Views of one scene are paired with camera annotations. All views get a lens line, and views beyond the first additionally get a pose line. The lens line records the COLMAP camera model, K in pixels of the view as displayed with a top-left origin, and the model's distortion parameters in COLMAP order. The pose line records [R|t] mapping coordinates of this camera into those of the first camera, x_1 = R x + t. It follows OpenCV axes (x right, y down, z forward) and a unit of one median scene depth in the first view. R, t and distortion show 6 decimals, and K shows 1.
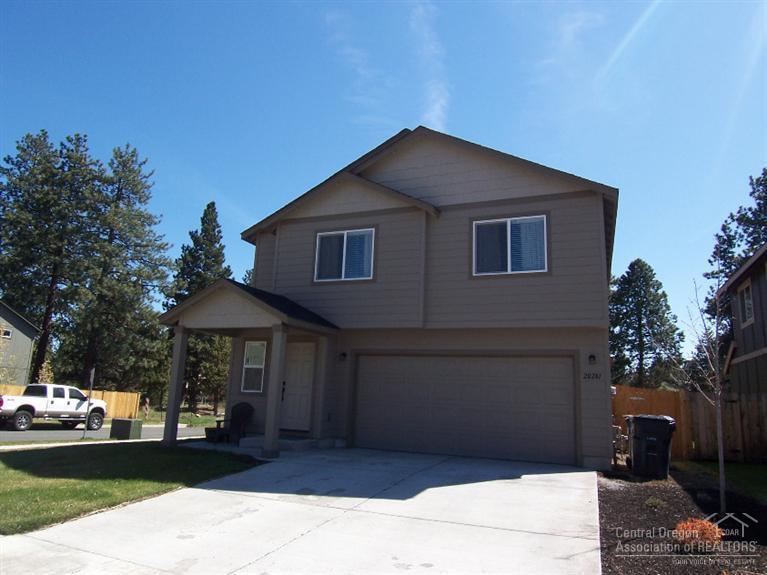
lens RADIAL K [[515.3, 0, 385.0], [0, 515.3, 289.8], [0, 0, 1]] dist [-0.004399, -0.052541]
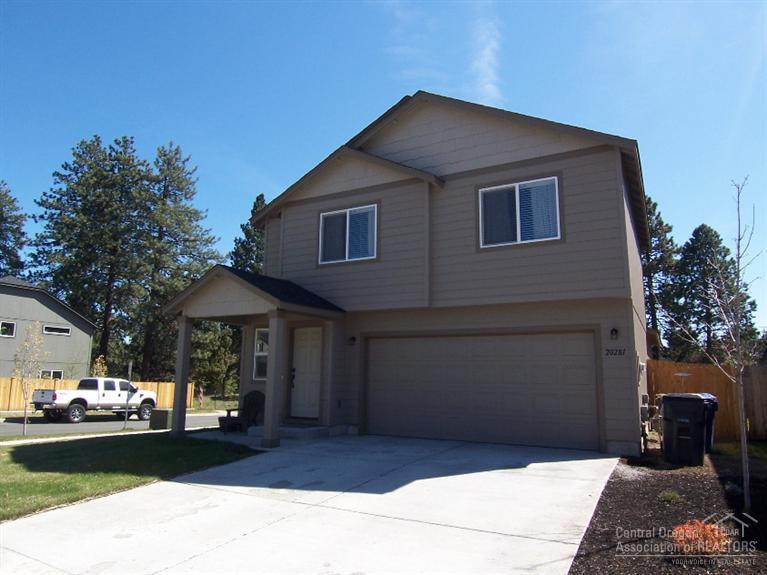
lens RADIAL K [[515.3, 0, 385.0], [0, 515.3, 289.8], [0, 0, 1]] dist [-0.004399, -0.052541]
pose [[0.992498, -0.047693, -0.112574, 0.089234], [0.051218, 0.998277, 0.028630, 0.010427], [0.111015, -0.034181, 0.993231, 0.054652]]
